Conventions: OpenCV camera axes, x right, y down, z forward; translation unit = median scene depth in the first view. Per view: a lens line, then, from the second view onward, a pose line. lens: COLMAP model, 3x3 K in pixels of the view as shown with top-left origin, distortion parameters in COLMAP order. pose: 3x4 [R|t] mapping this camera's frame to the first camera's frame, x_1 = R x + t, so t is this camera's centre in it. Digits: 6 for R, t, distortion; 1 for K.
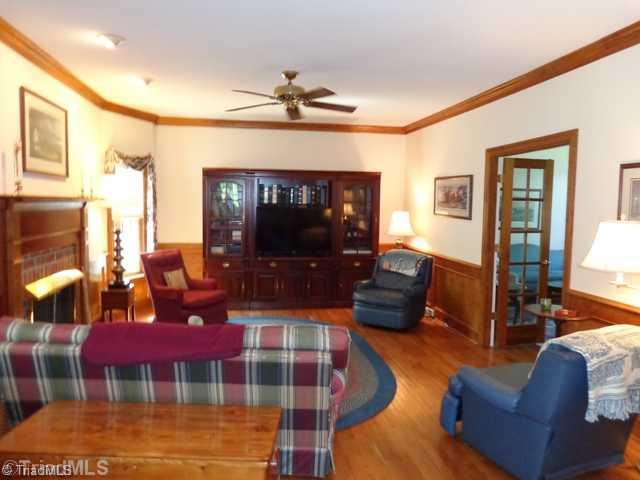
lens RADIAL K [[470.8, 0, 319.3], [0, 470.8, 237.3], [0, 0, 1]] dist [-0.003700, -0.001453]
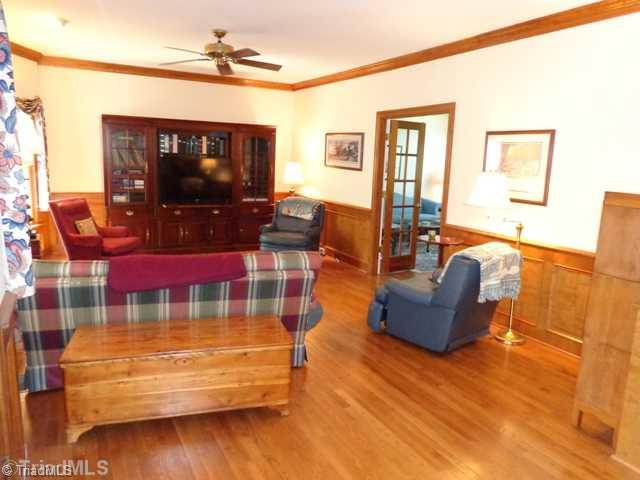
lens RADIAL K [[470.8, 0, 319.3], [0, 470.8, 237.3], [0, 0, 1]] dist [-0.003700, -0.001453]
pose [[0.947142, -0.033917, 0.319017, -0.180064], [0.000757, 0.994629, 0.103498, 0.007339], [-0.320814, -0.097786, 0.942081, -0.117046]]
